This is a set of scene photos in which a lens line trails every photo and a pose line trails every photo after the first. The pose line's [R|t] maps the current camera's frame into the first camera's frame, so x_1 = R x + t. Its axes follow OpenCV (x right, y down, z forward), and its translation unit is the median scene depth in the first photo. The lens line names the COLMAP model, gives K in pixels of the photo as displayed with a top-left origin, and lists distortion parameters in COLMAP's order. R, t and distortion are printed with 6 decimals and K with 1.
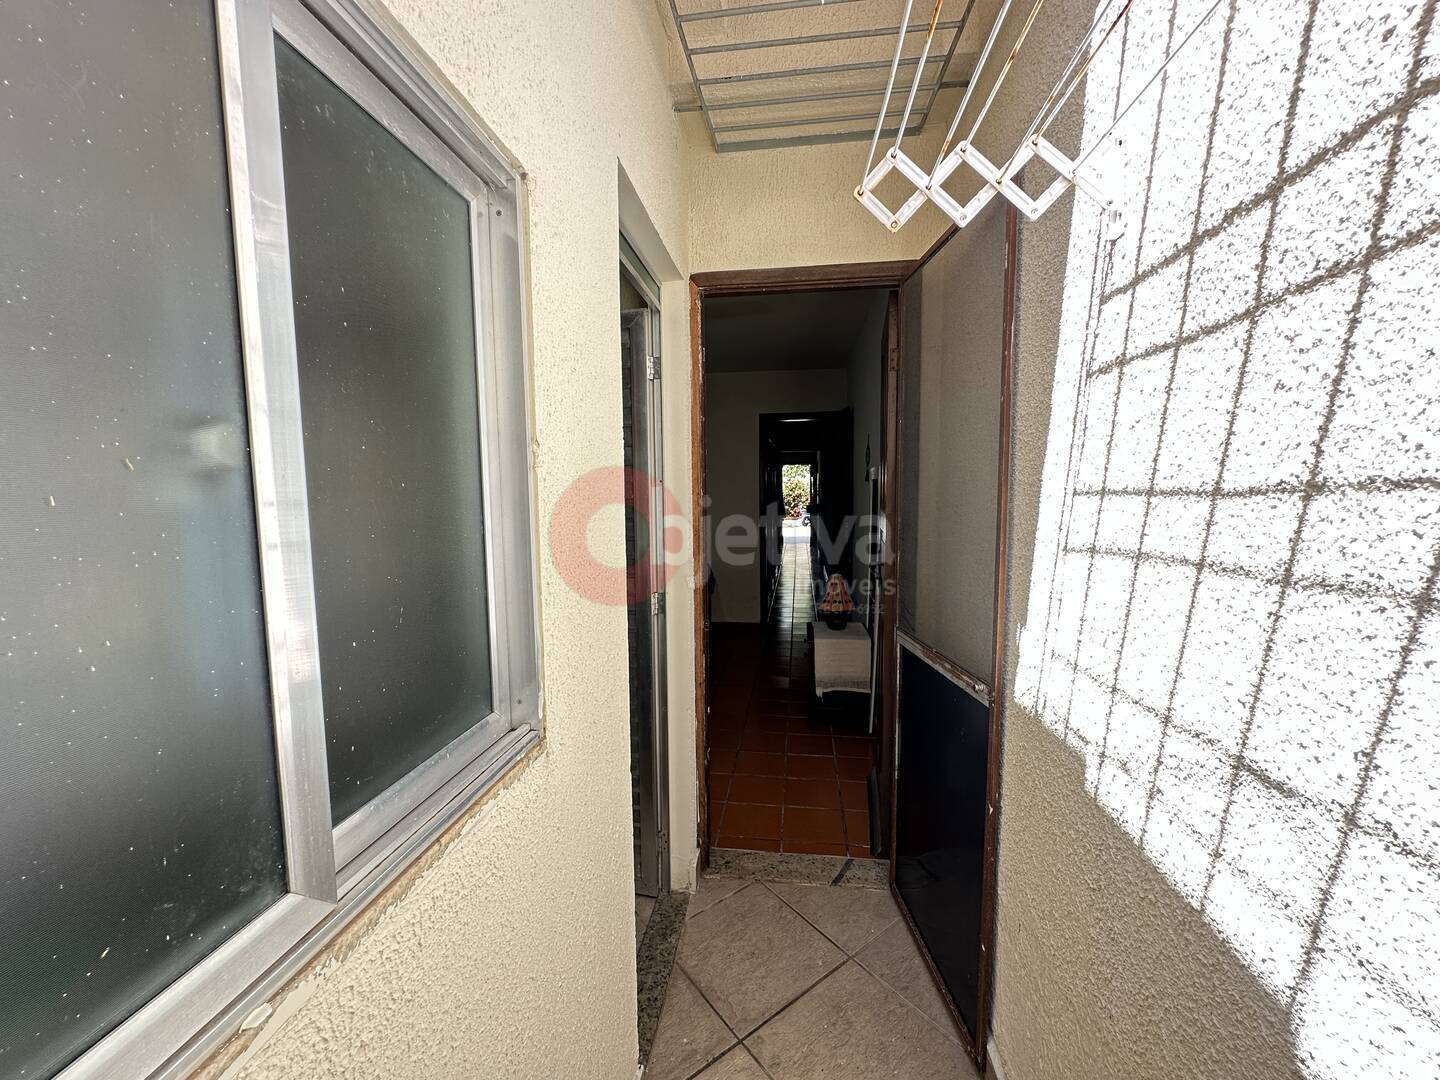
lens RADIAL K [[575.1, 0, 722.2], [0, 575.1, 544.2], [0, 0, 1]] dist [-0.003979, 0.000753]
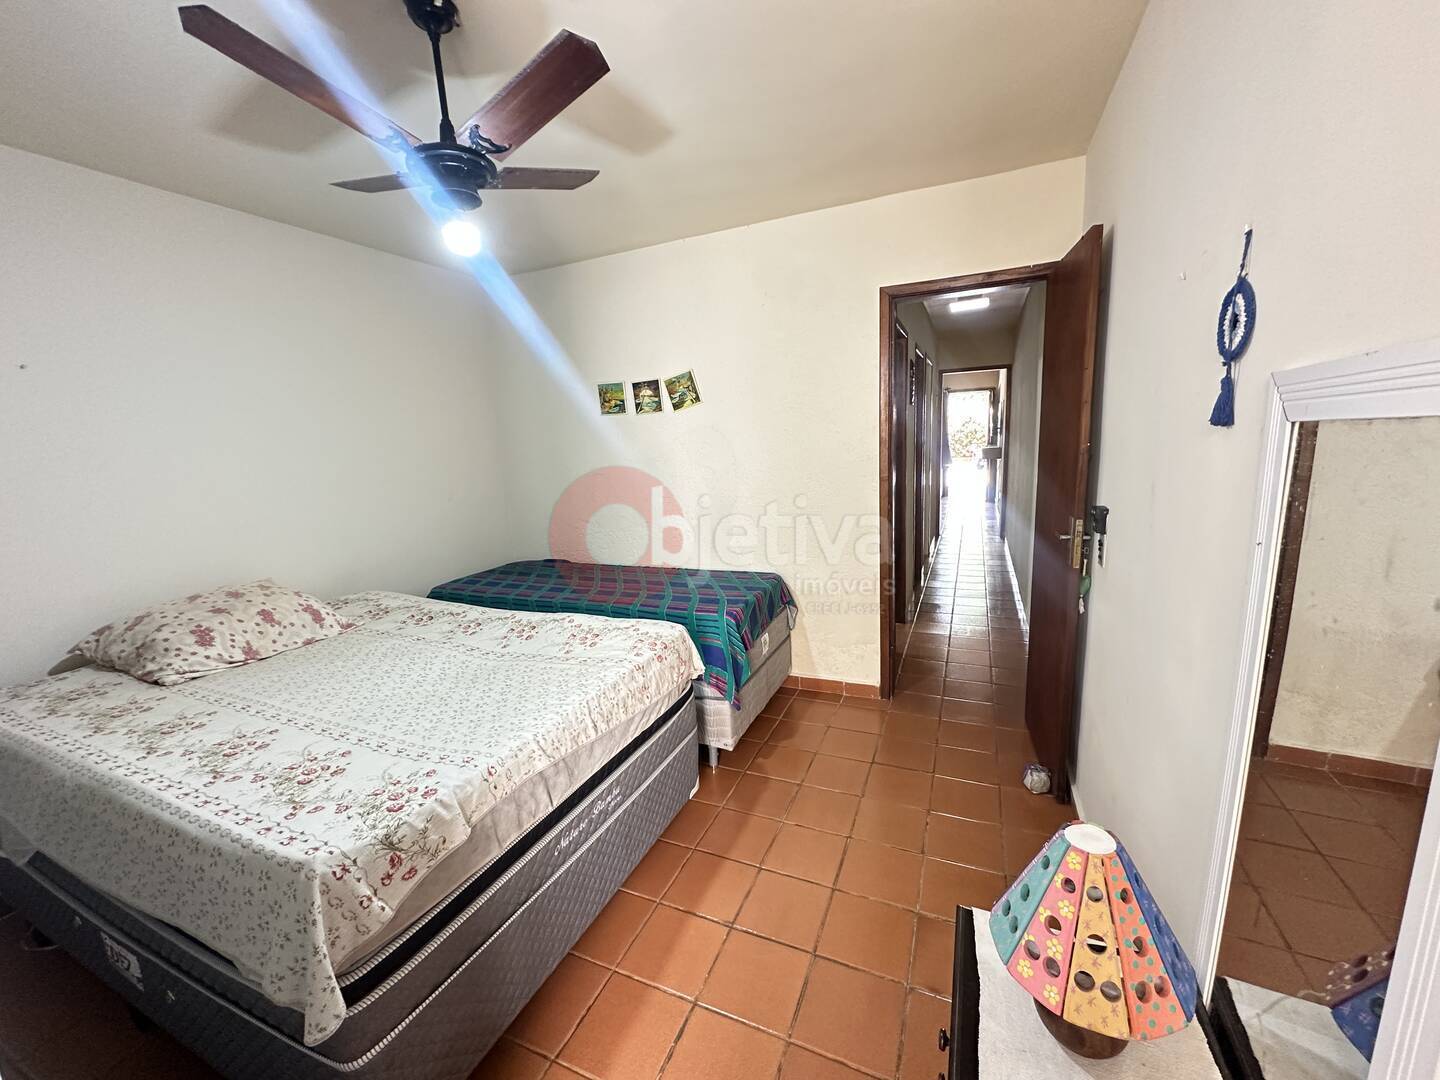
lens RADIAL K [[575.1, 0, 715.8], [0, 575.1, 542.6], [0, 0, 1]] dist [-0.003979, 0.000753]
pose [[0.958959, 0.014953, -0.283149, 0.033183], [0.013676, 0.995007, 0.098863, -0.026705], [0.283213, -0.098678, 0.953967, 0.213437]]
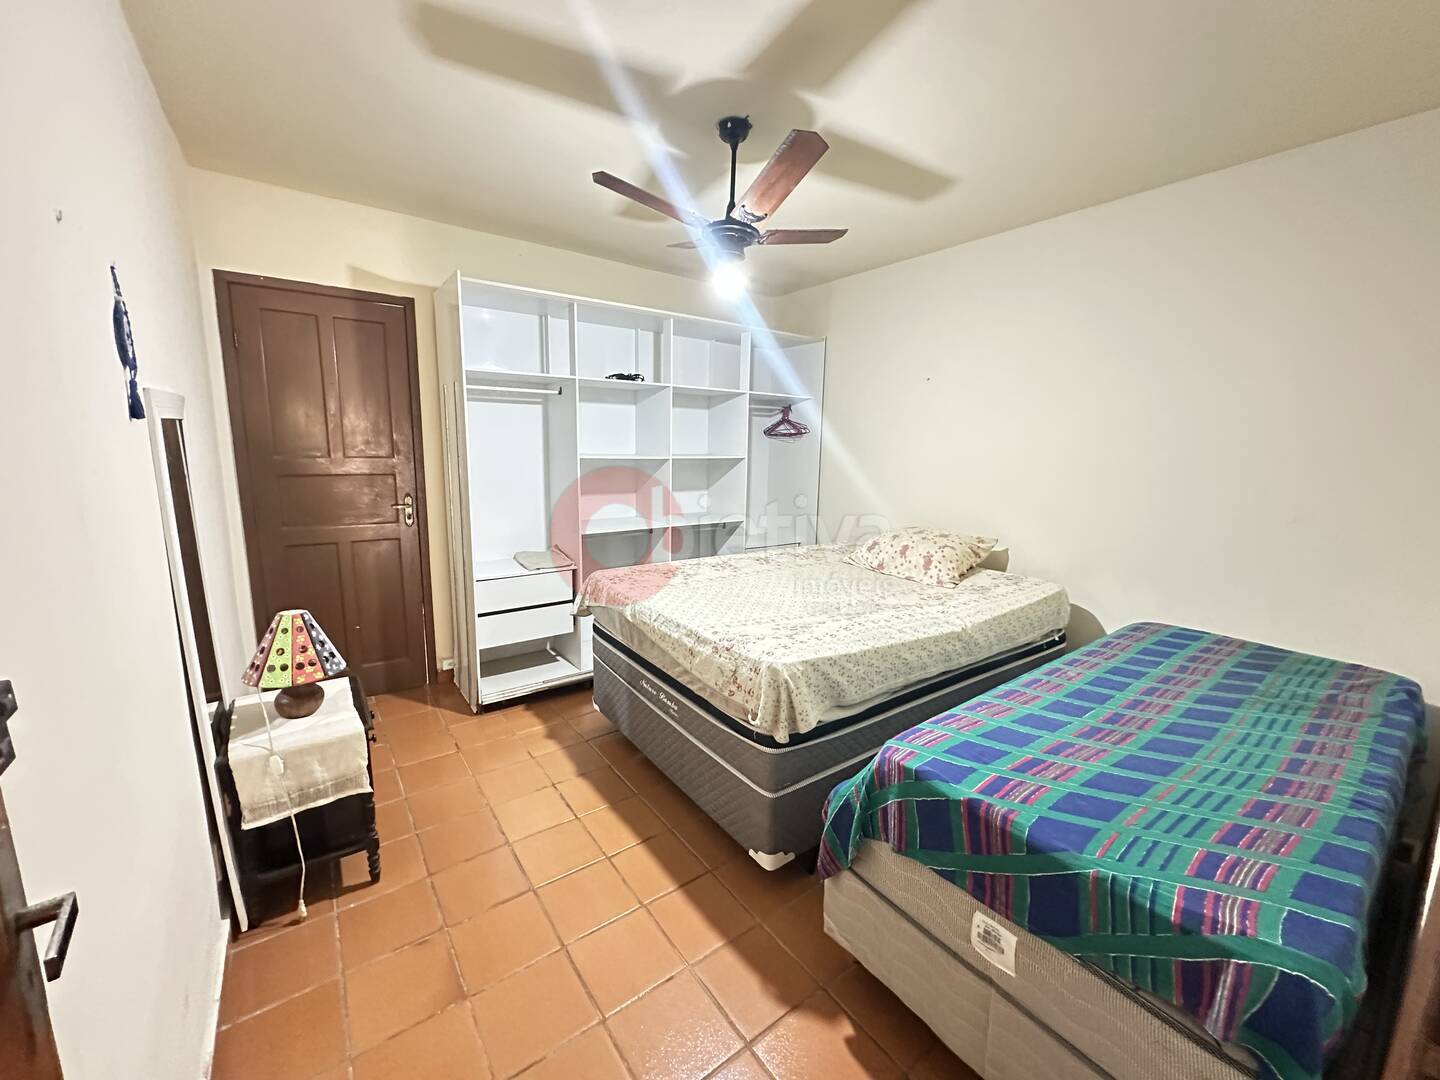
lens RADIAL K [[575.1, 0, 720.8], [0, 575.1, 539.2], [0, 0, 1]] dist [-0.003979, 0.000753]
pose [[-0.722369, 0.109903, -0.682718, 0.222011], [-0.075689, 0.968791, 0.236039, -0.108962], [0.687353, 0.222181, -0.691507, 1.290690]]
